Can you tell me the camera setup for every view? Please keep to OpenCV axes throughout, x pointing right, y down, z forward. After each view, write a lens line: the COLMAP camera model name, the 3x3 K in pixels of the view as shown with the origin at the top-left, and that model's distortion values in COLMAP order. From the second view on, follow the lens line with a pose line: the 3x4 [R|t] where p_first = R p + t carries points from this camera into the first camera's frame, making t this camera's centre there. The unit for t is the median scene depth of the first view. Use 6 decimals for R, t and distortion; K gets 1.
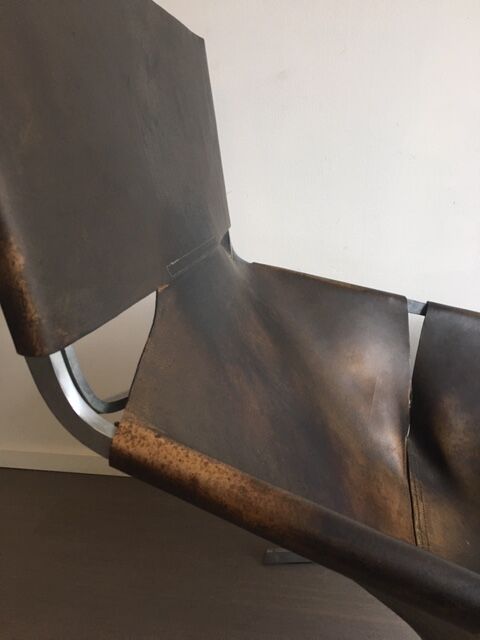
lens RADIAL K [[541.2, 0, 238.0], [0, 541.2, 315.5], [0, 0, 1]] dist [0.045686, -0.057091]
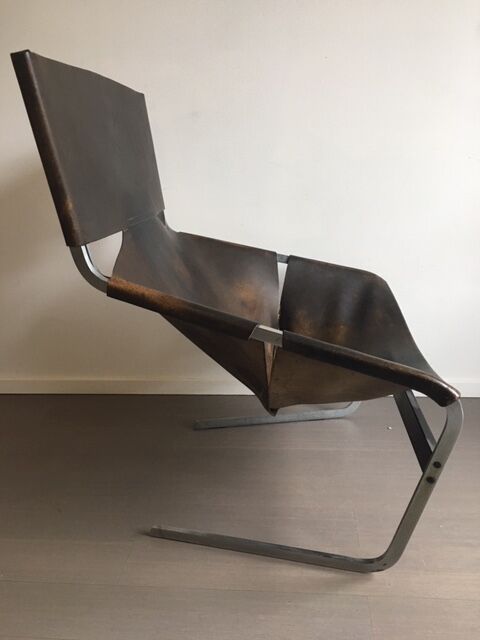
lens RADIAL K [[541.2, 0, 239.7], [0, 541.2, 325.5], [0, 0, 1]] dist [0.045686, -0.057091]
pose [[0.995771, -0.029058, 0.087154, 0.058547], [0.028999, 0.999578, 0.001942, 0.187684], [-0.087173, 0.000593, 0.996193, -0.629500]]
